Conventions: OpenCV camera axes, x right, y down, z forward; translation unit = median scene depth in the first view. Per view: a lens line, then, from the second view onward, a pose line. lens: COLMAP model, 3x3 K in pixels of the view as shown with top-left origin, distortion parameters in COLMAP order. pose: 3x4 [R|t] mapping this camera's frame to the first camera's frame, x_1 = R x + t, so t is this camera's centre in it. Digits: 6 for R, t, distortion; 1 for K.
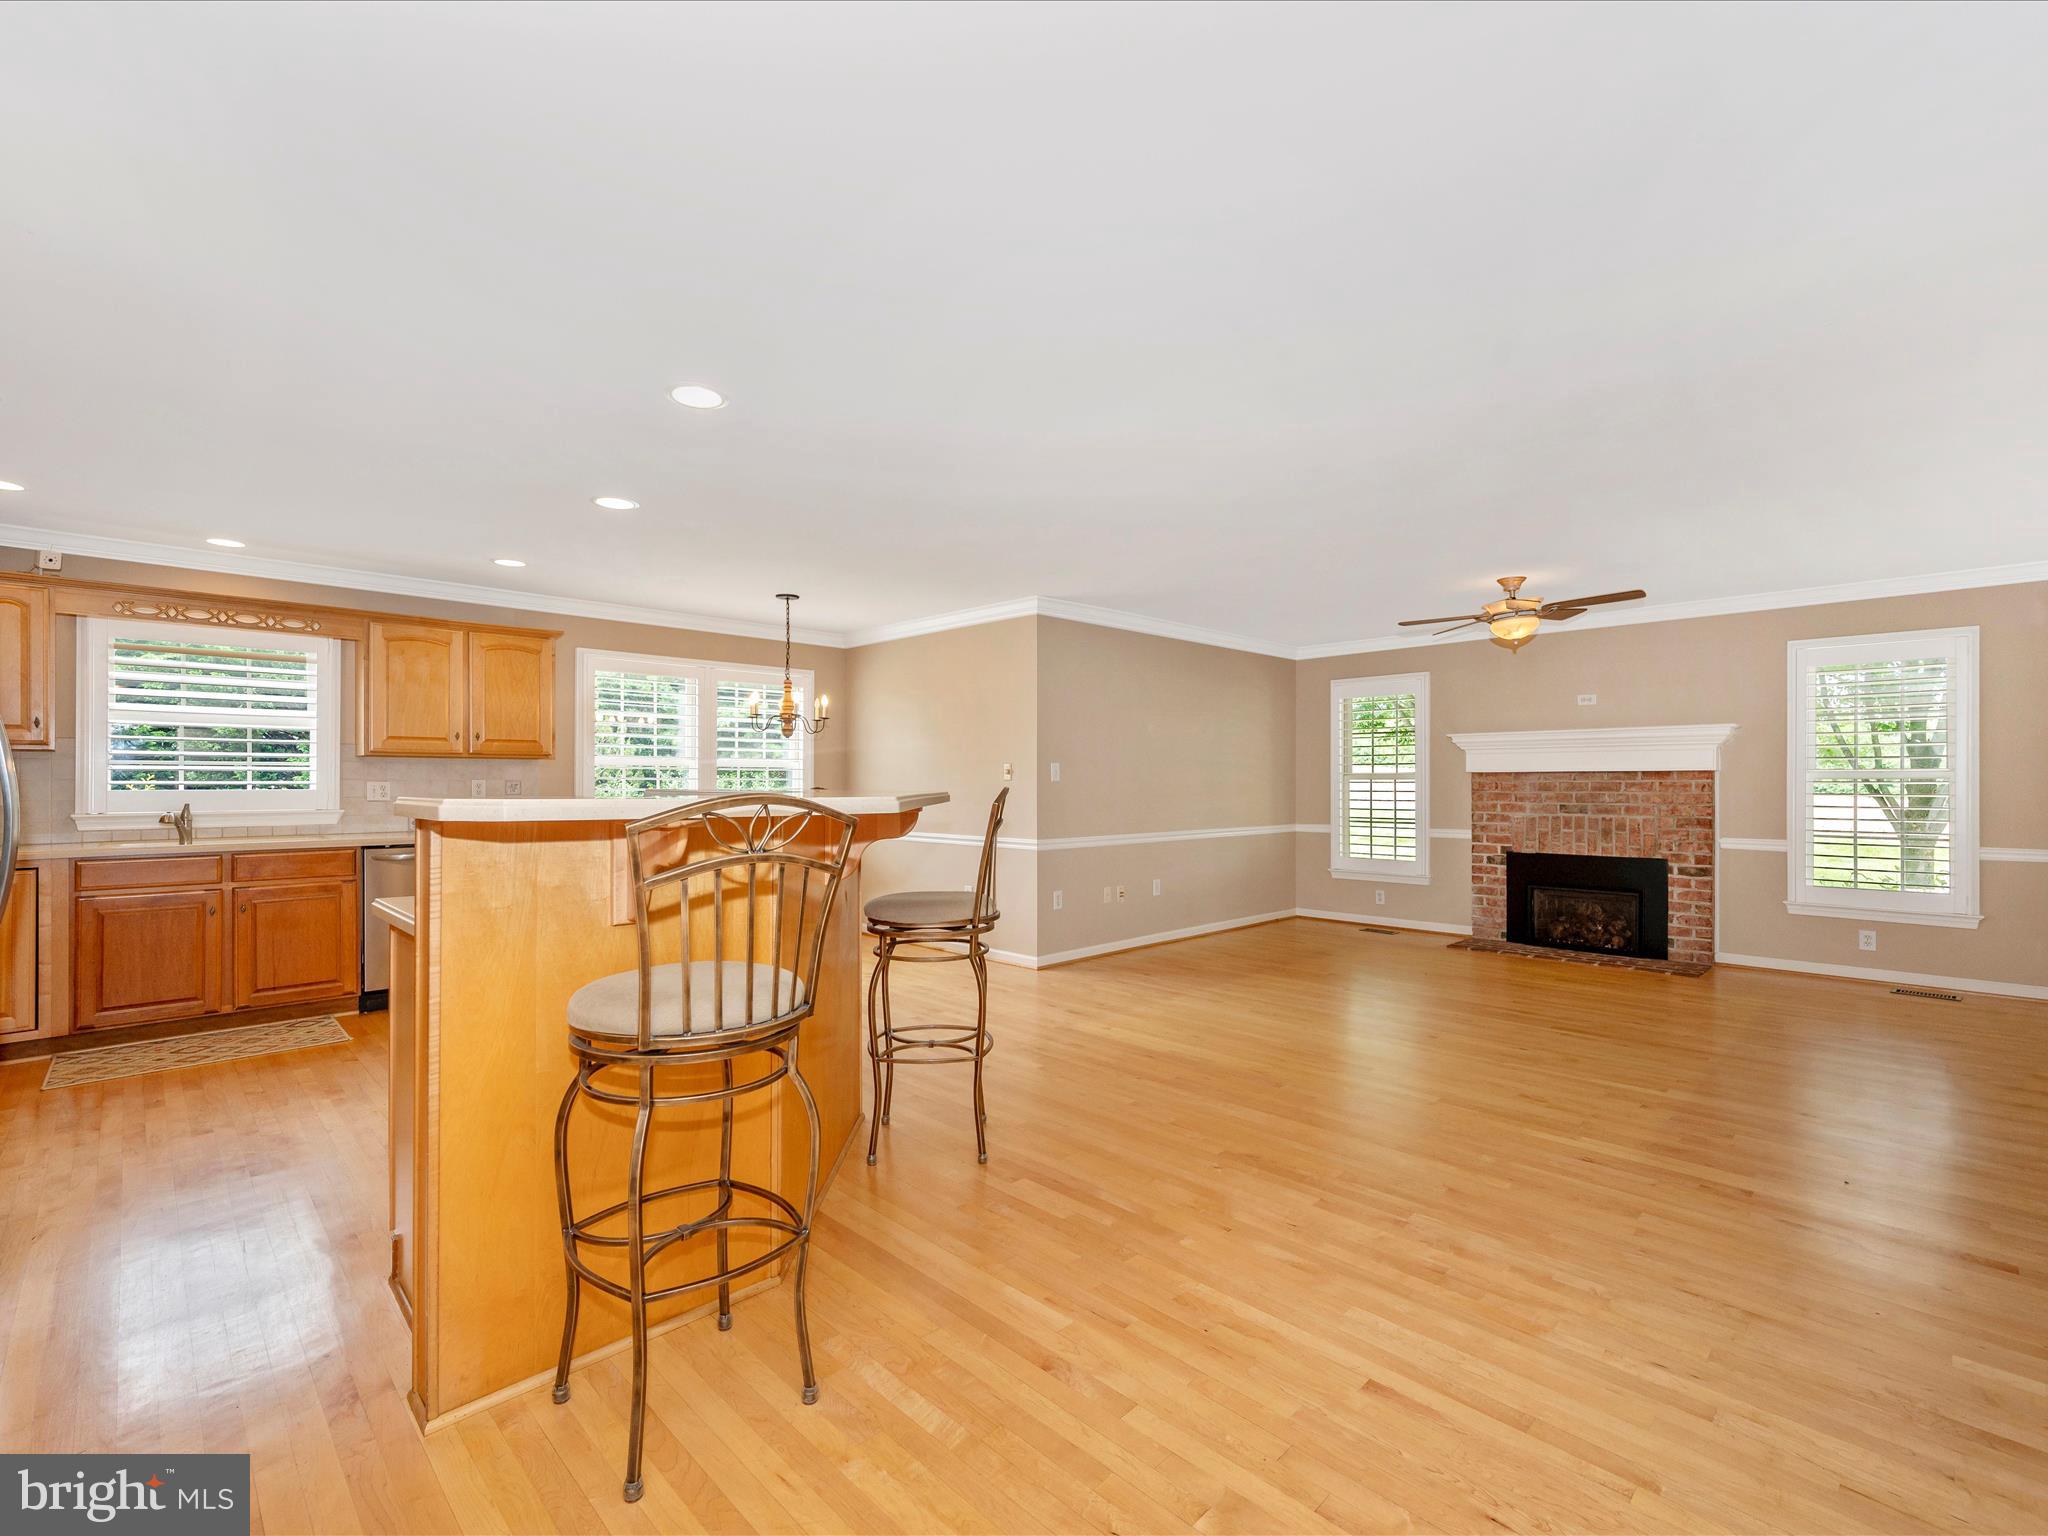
lens RADIAL K [[922.9, 0, 1047.1], [0, 922.9, 779.7], [0, 0, 1]] dist [-0.003279, 0.000281]
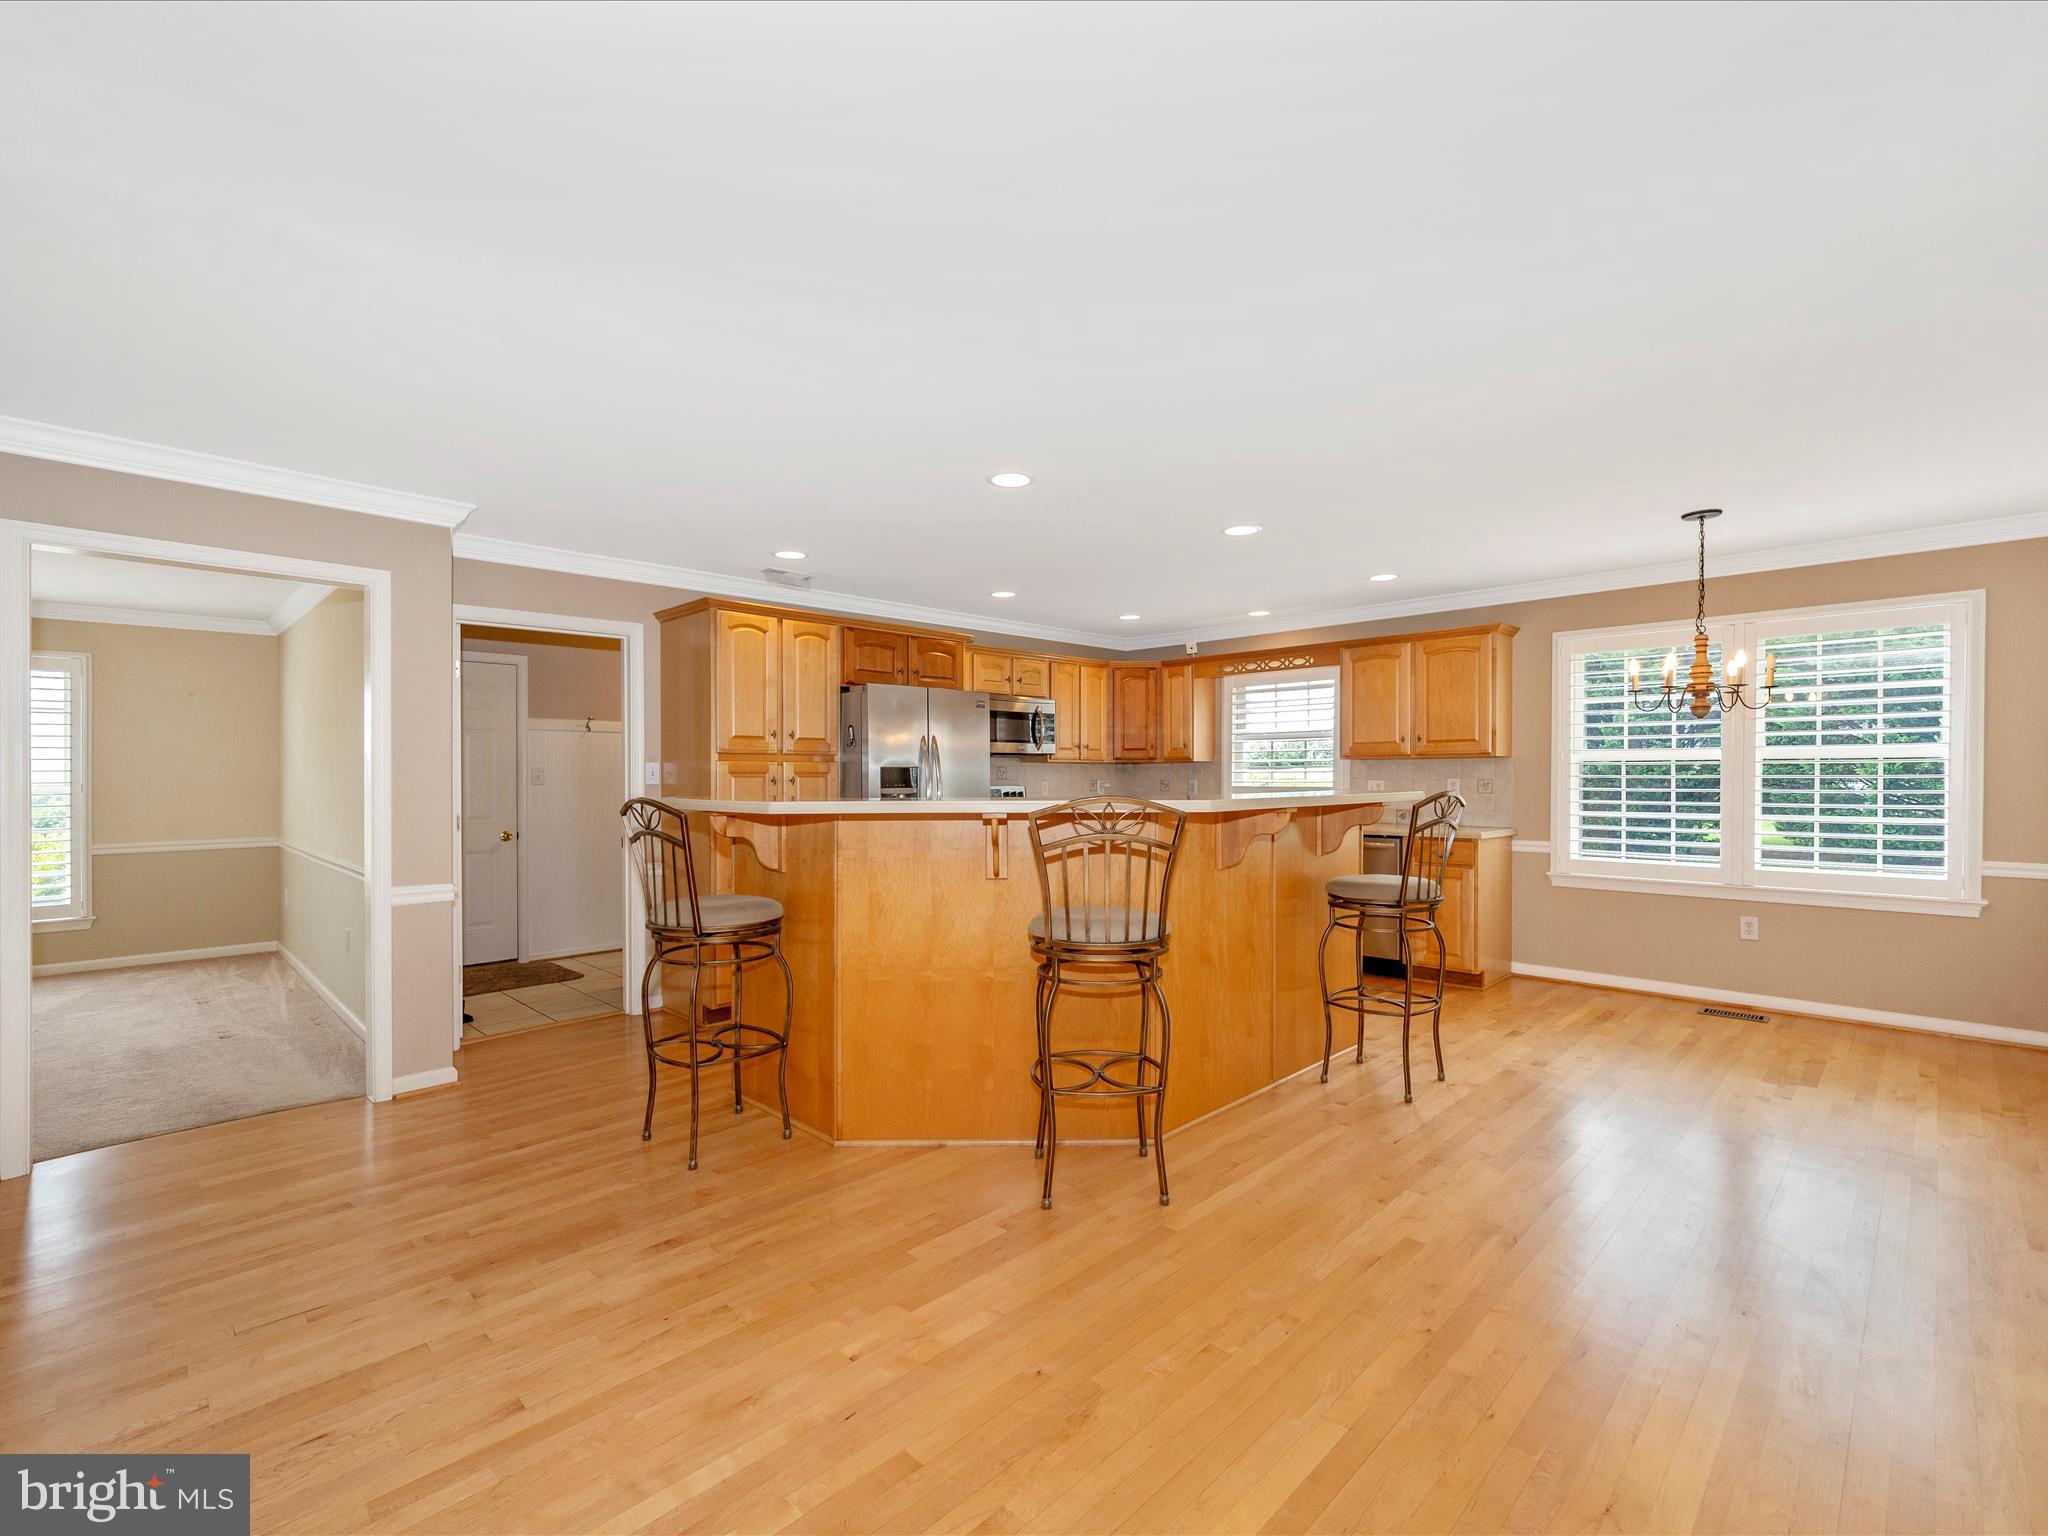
lens RADIAL K [[922.9, 0, 1013.5], [0, 922.9, 800.8], [0, 0, 1]] dist [-0.003279, 0.000281]
pose [[-0.015363, 0.027656, -0.999499, 0.510061], [0.006638, 0.999598, 0.027557, -0.008056], [0.999860, -0.006211, -0.015540, 0.599373]]
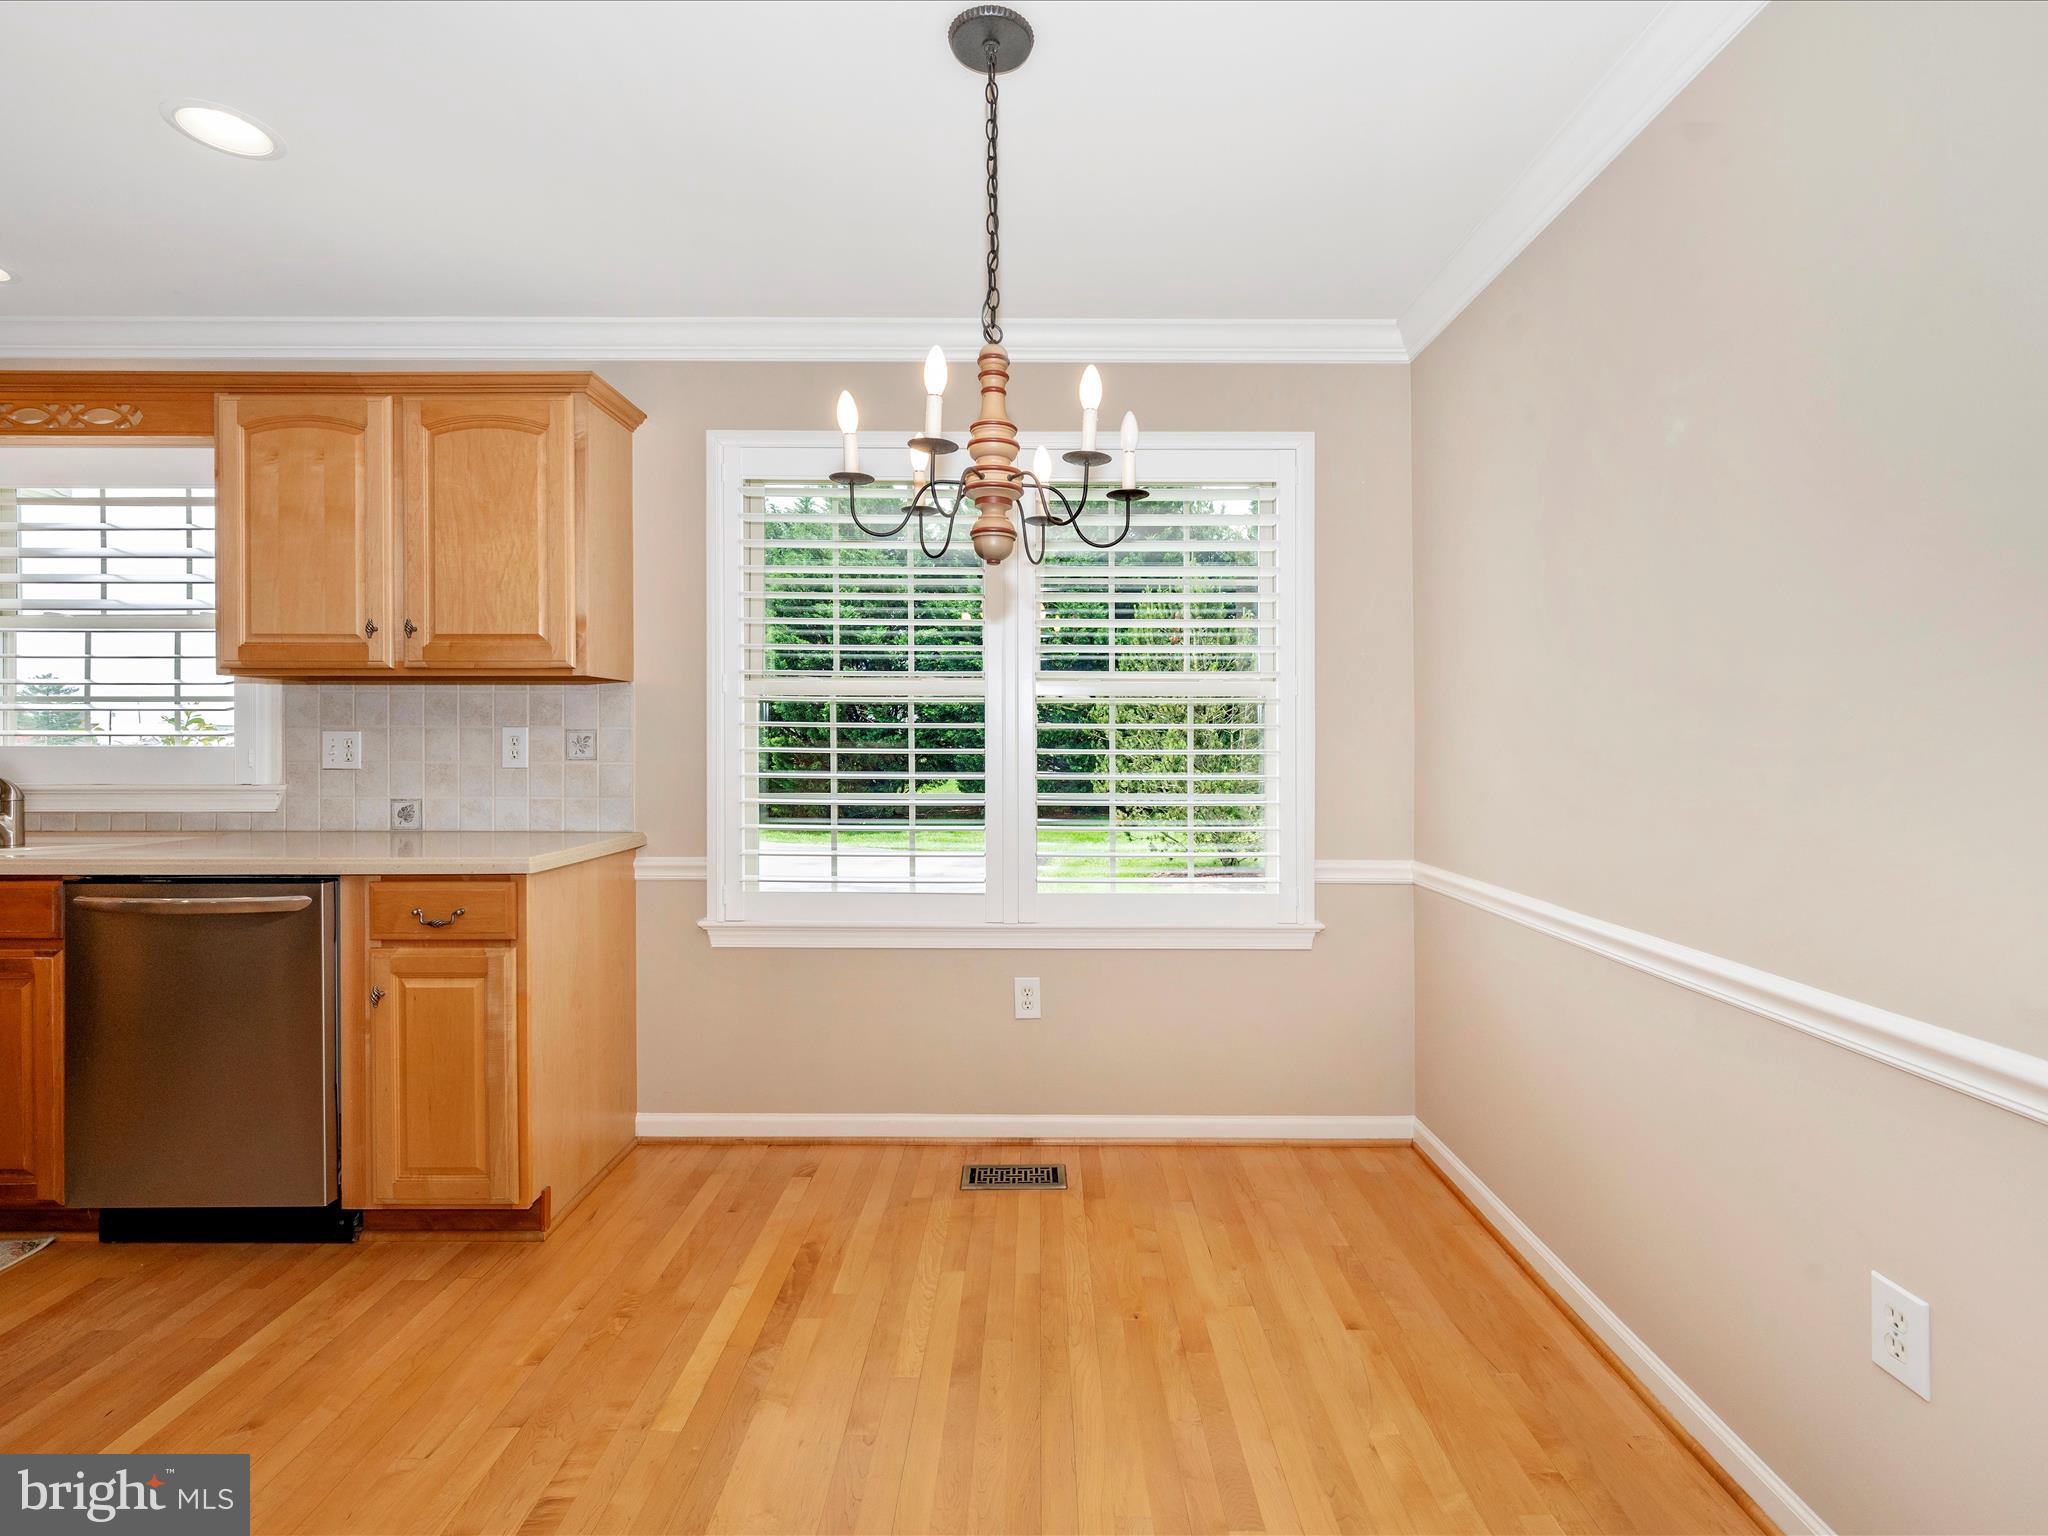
lens RADIAL K [[922.9, 0, 1035.7], [0, 922.9, 725.1], [0, 0, 1]] dist [-0.003279, 0.000281]
pose [[0.704339, -0.006709, -0.709832, -0.100593], [-0.001017, 0.999945, -0.010460, 0.003970], [0.709863, 0.008089, 0.704293, 0.992693]]
